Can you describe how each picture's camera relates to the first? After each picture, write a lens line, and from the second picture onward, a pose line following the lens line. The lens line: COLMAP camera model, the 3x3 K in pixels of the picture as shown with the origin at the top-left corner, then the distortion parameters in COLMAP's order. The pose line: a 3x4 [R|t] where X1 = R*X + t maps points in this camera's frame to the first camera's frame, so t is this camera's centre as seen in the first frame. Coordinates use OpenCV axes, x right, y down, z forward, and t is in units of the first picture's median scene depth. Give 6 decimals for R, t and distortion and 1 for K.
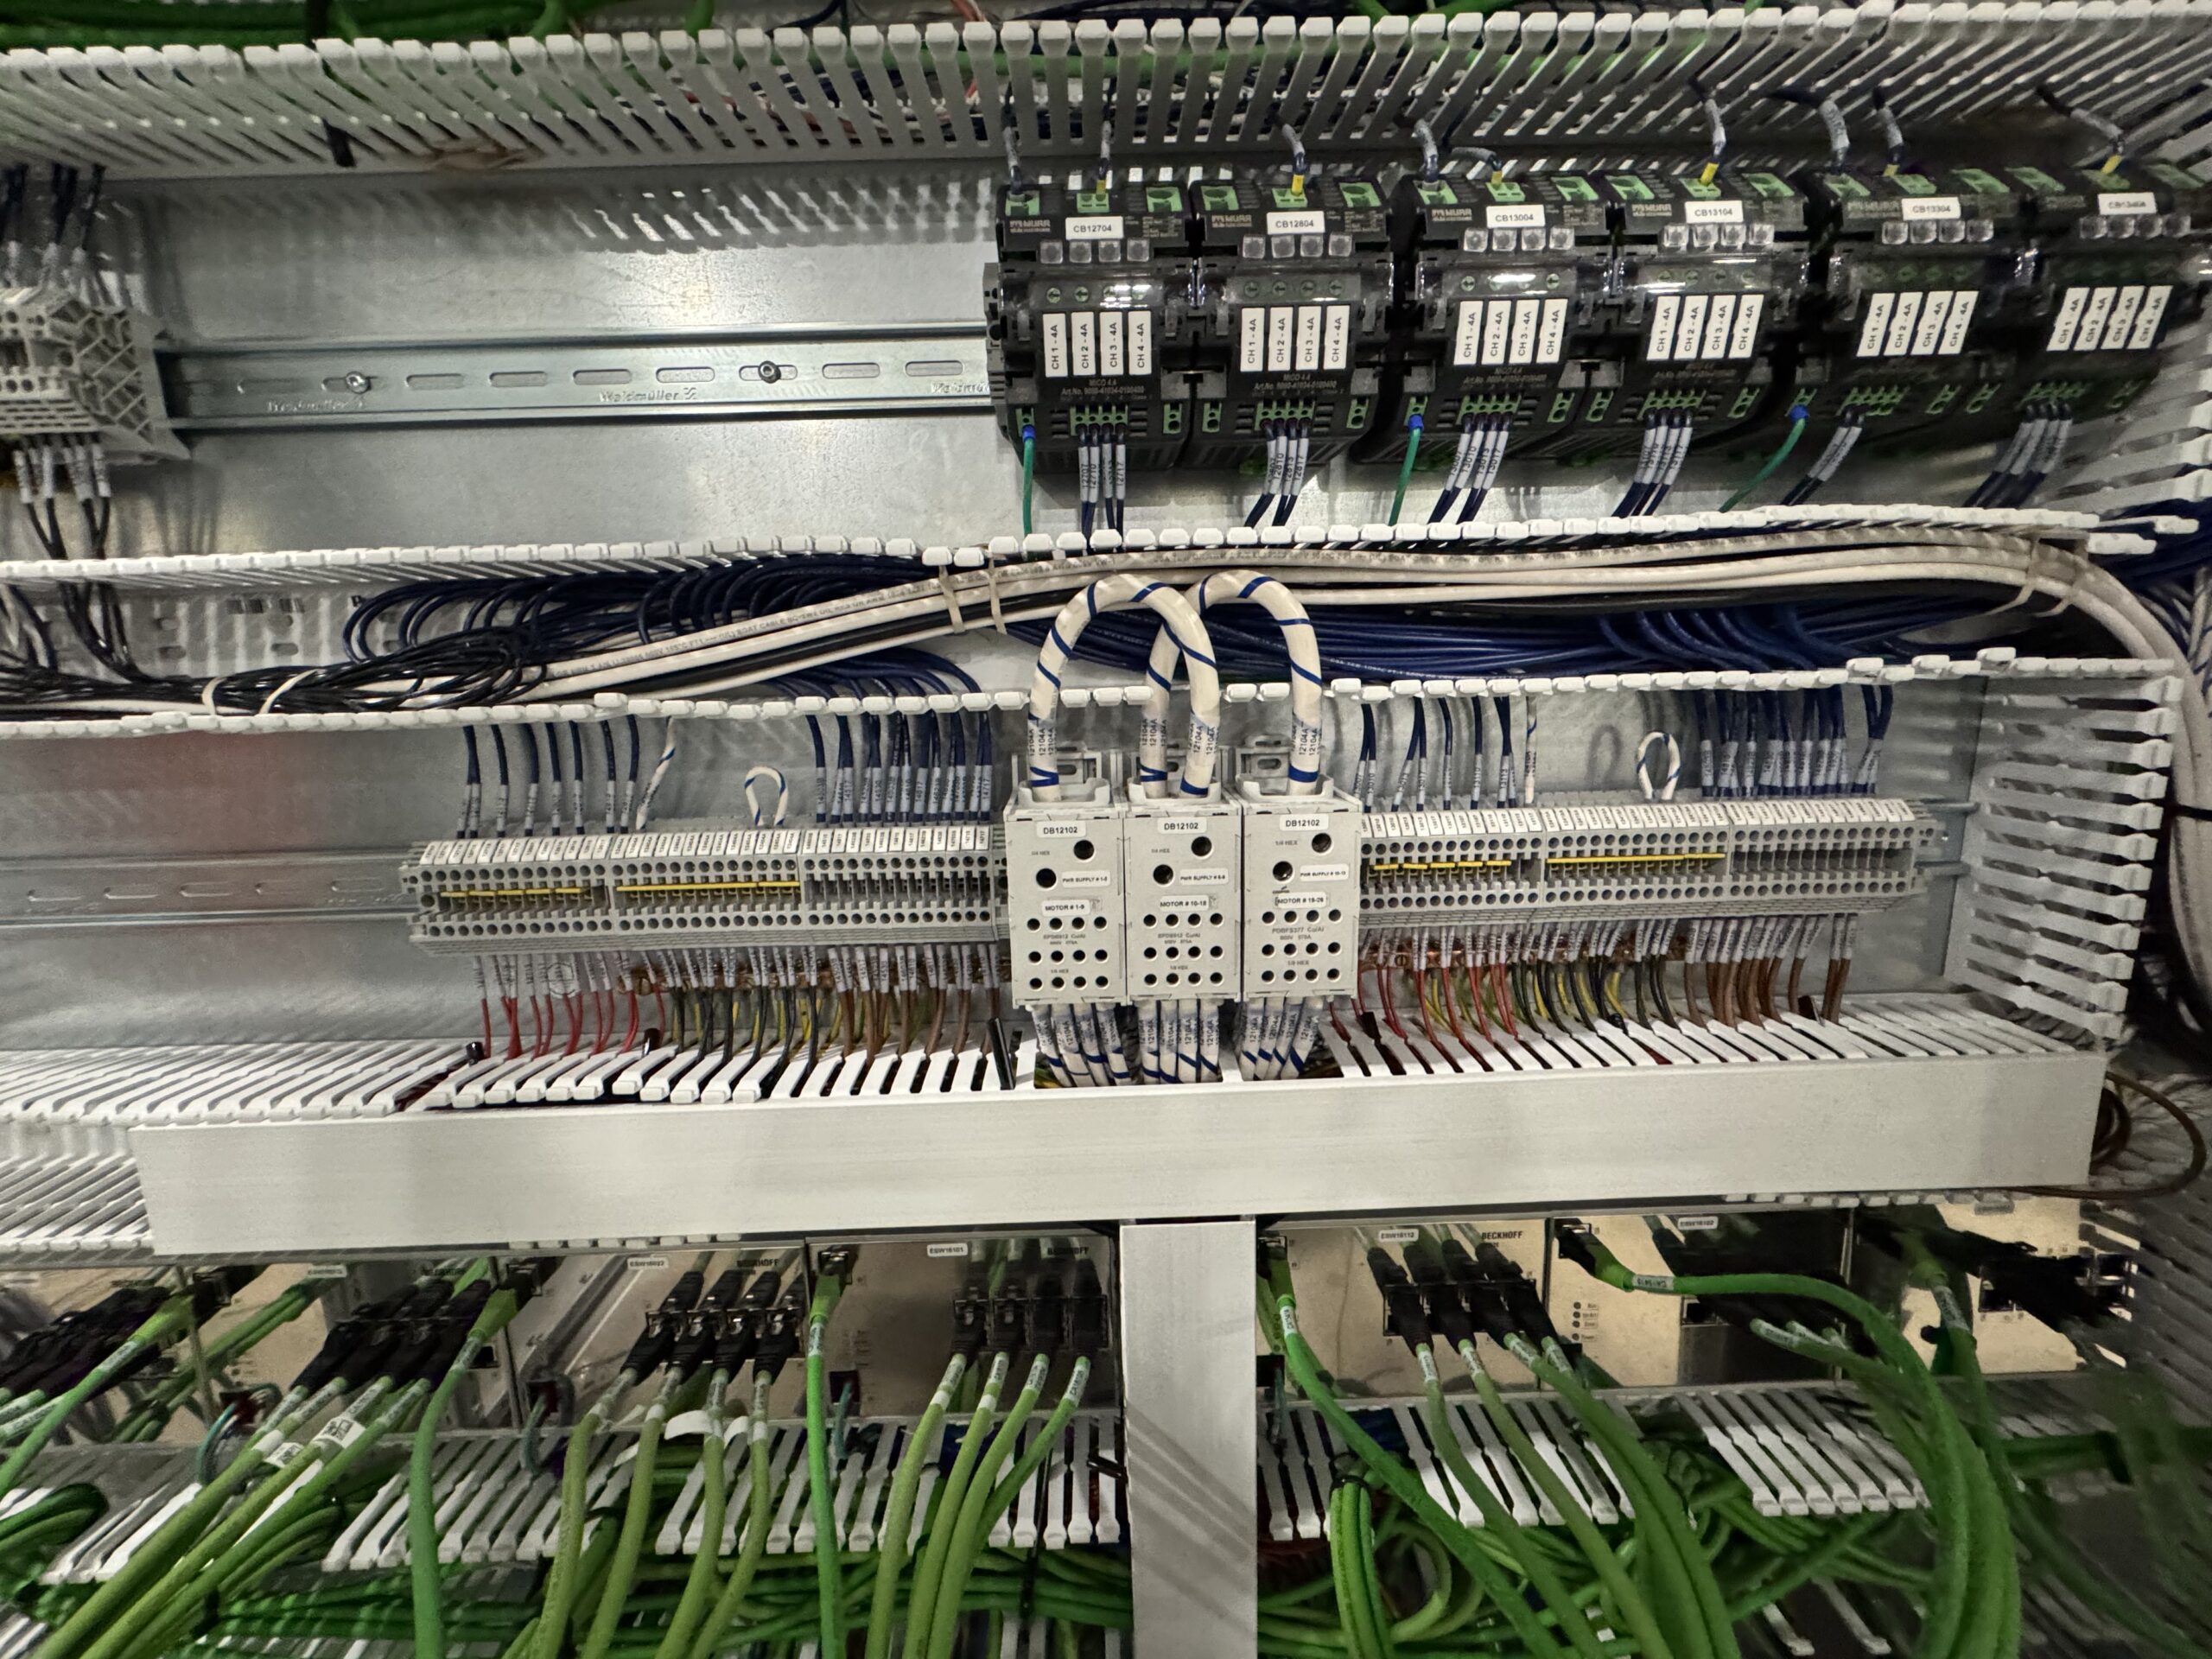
lens RADIAL K [[882.1, 0, 1103.8], [0, 882.1, 830.1], [0, 0, 1]] dist [0.000079, 0.000147]
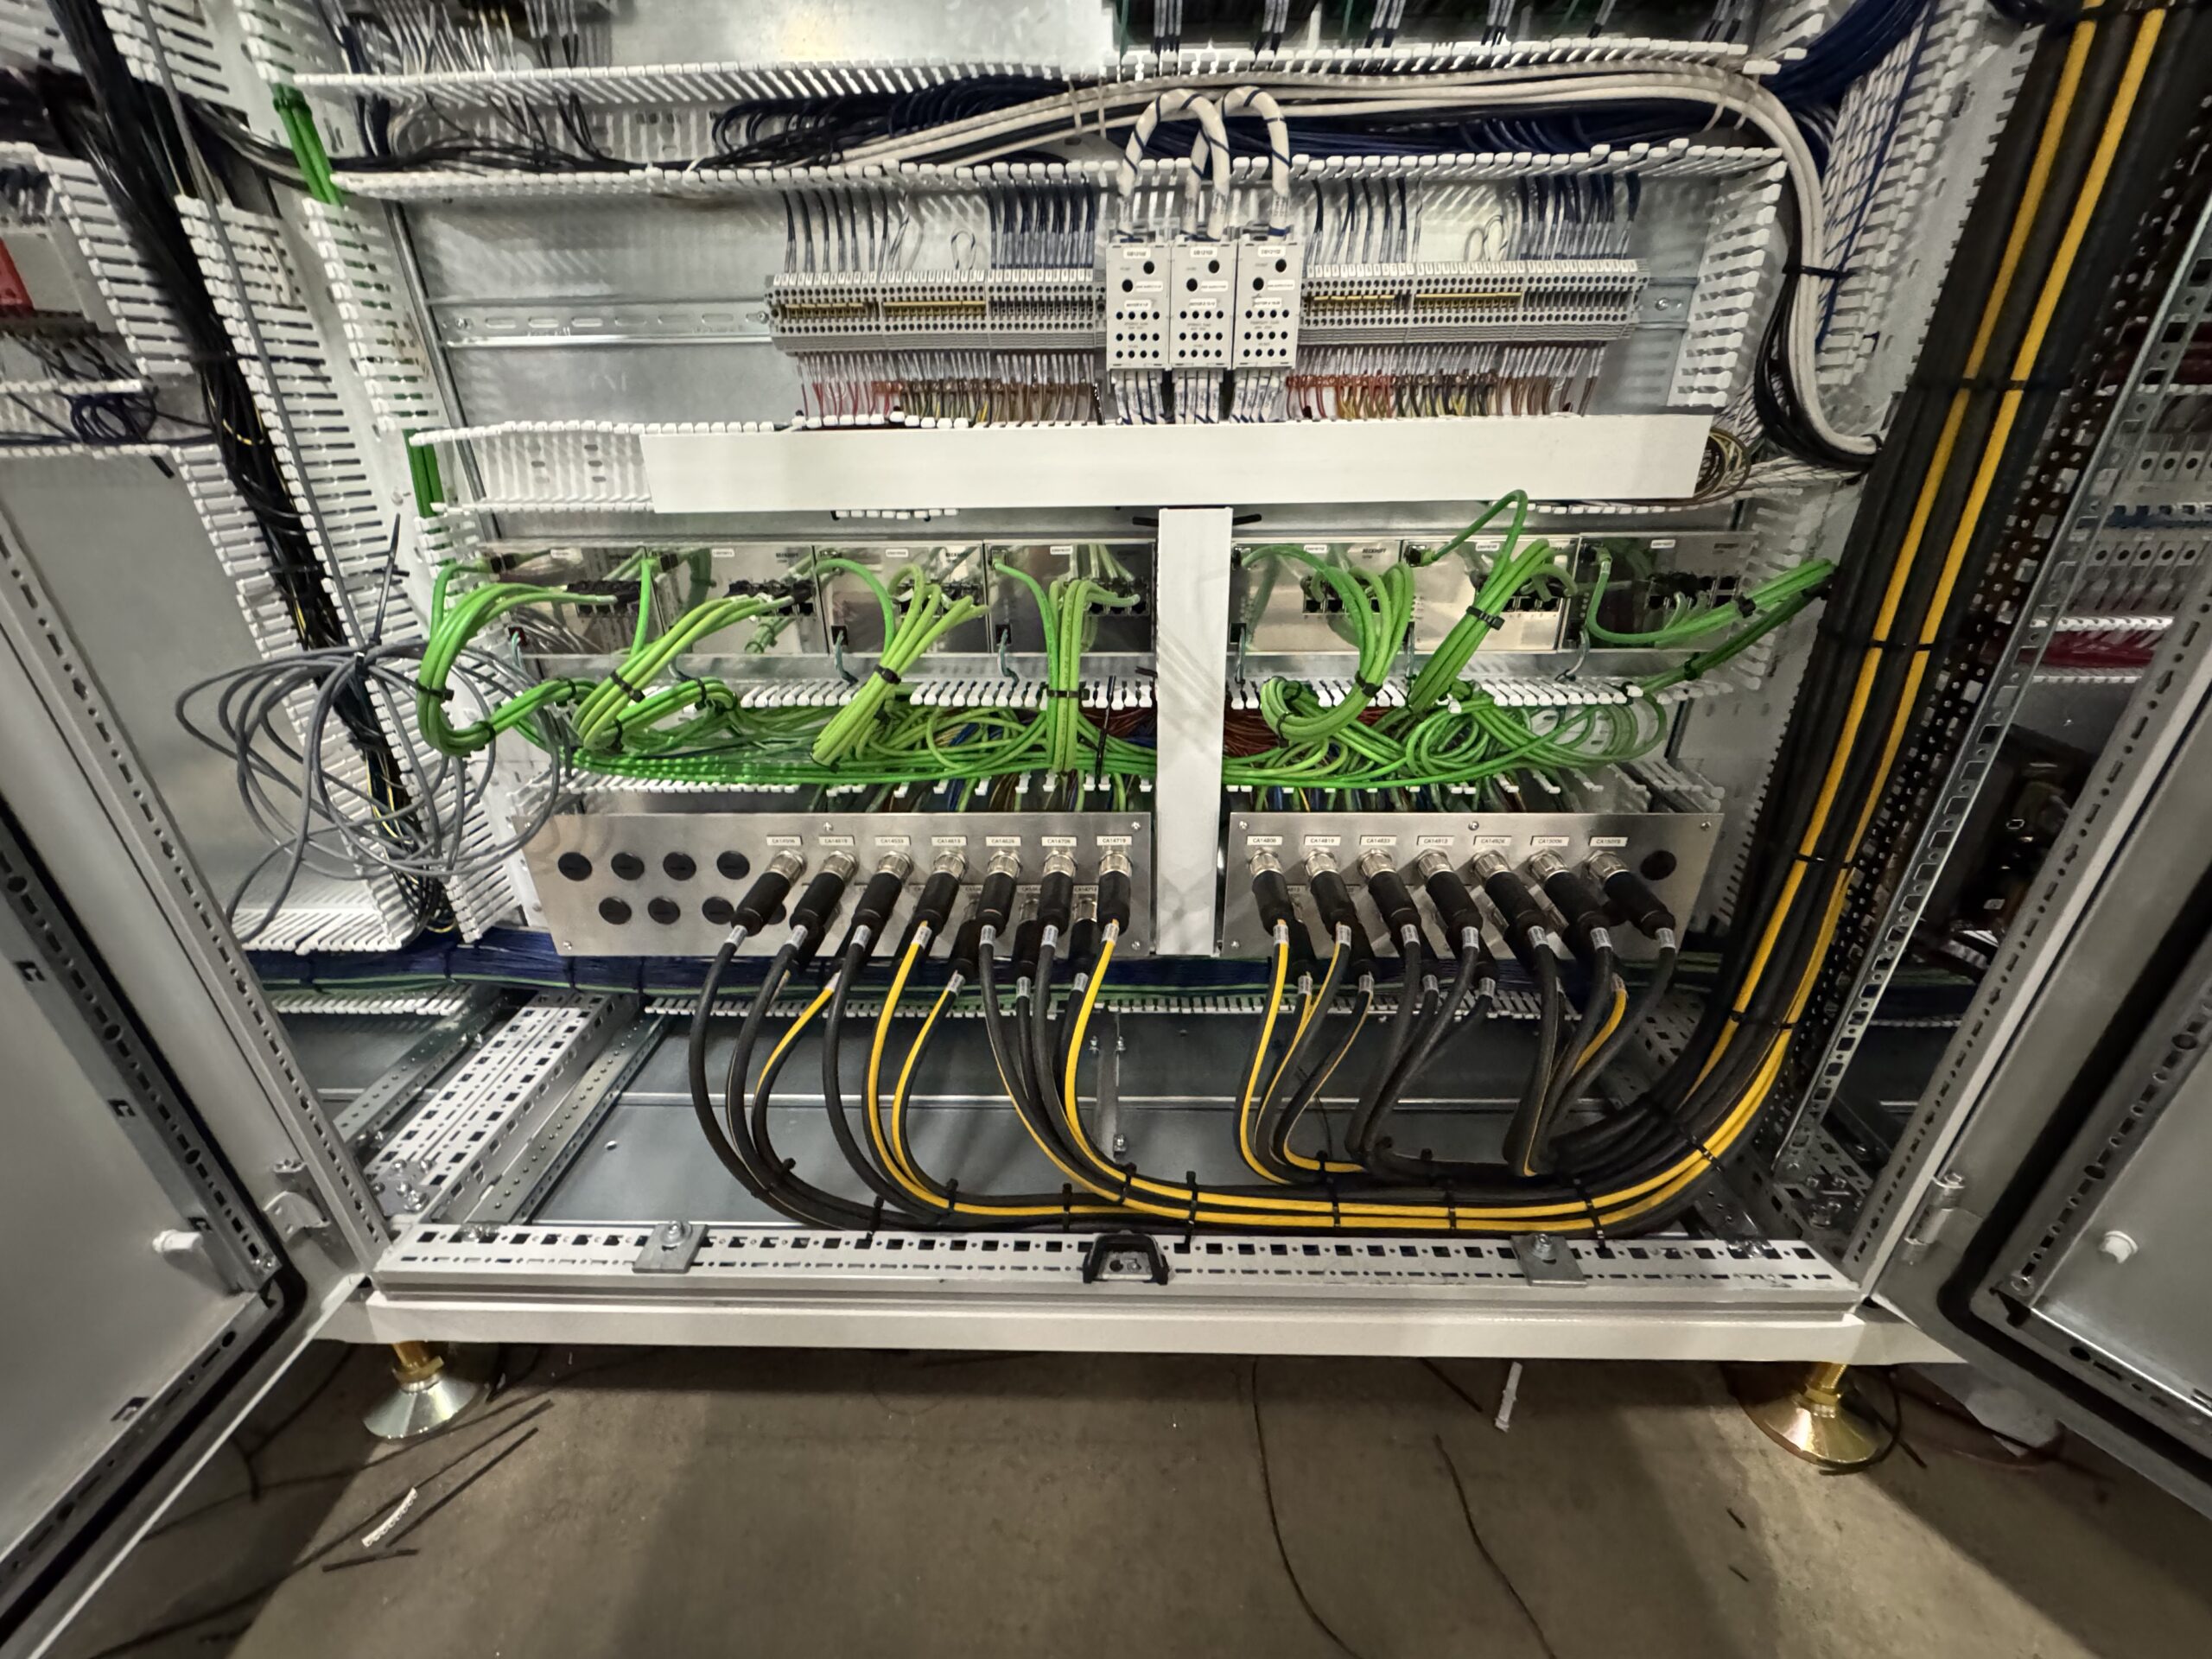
lens RADIAL K [[882.1, 0, 1103.8], [0, 882.1, 830.1], [0, 0, 1]] dist [0.000079, 0.000147]
pose [[0.998979, 0.033437, -0.030390, -0.019765], [-0.023891, 0.961759, 0.272854, 0.591467], [0.038352, -0.271849, 0.961575, -0.978730]]
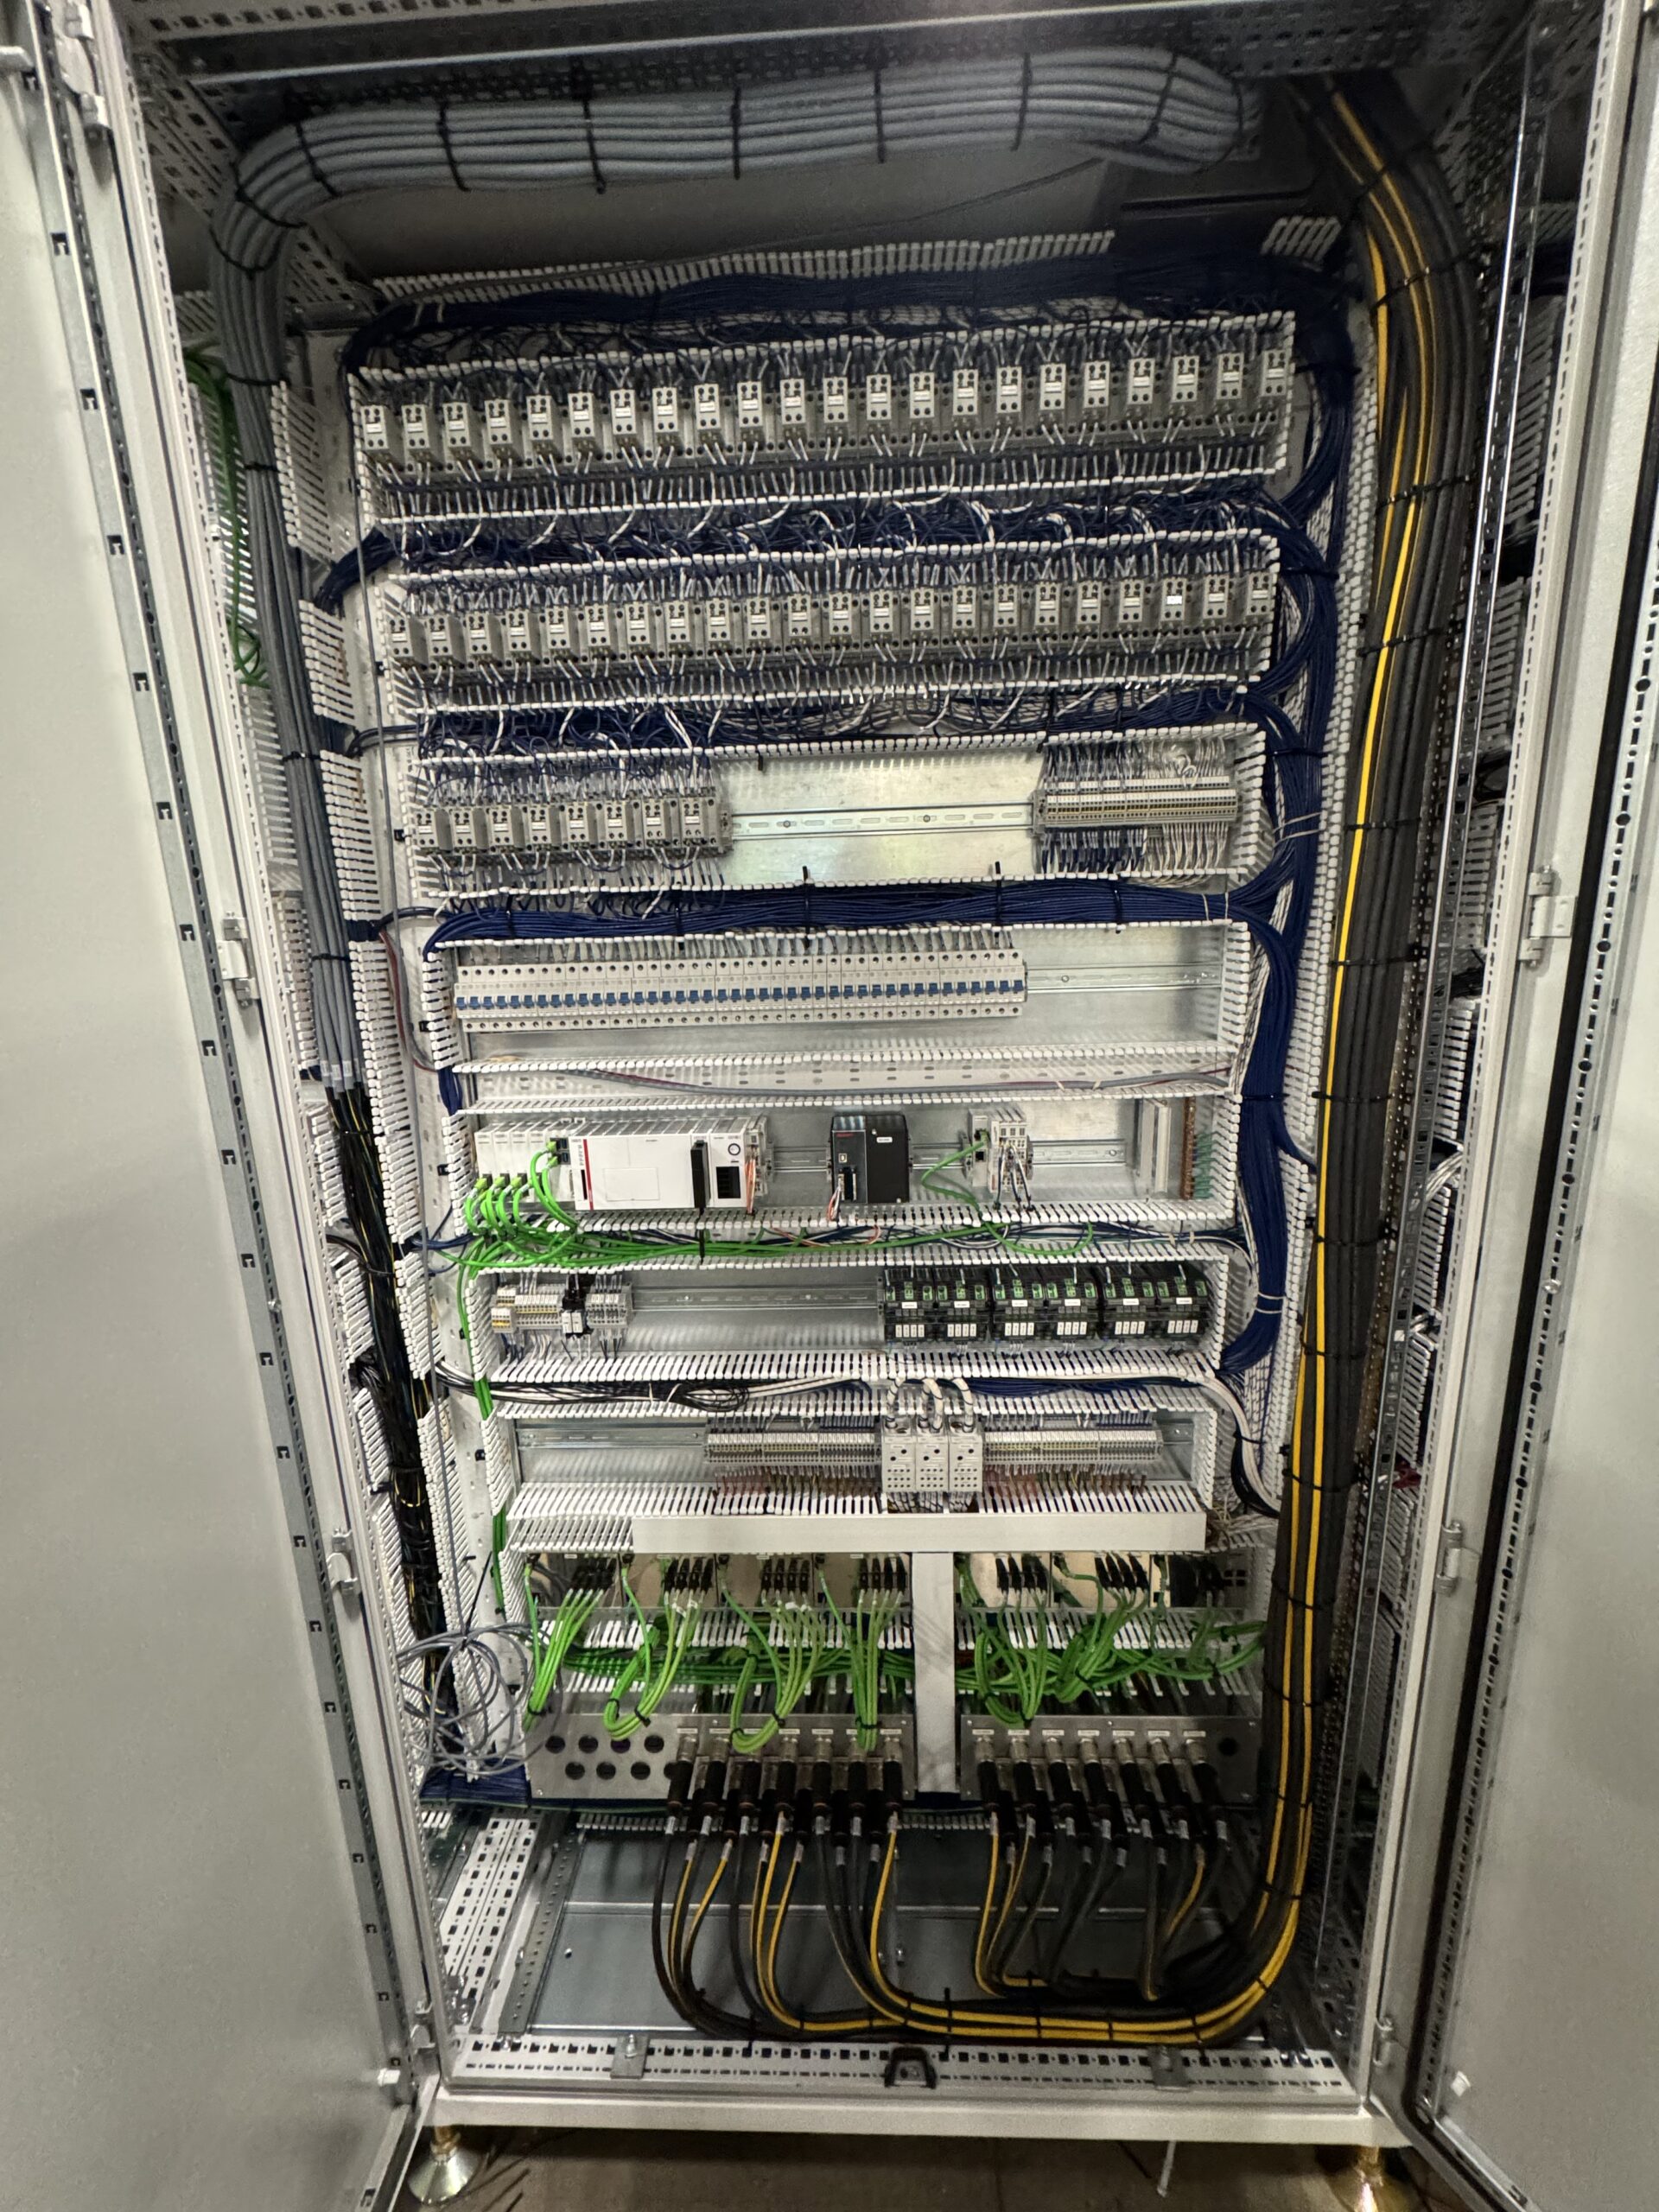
lens RADIAL K [[882.1, 0, 829.5], [0, 882.1, 1106.0], [0, 0, 1]] dist [0.000079, 0.000147]
pose [[0.998566, 0.006685, -0.053112, -0.131520], [-0.004989, 0.999475, 0.032009, -1.368089], [0.053298, -0.031699, 0.998075, -2.330870]]
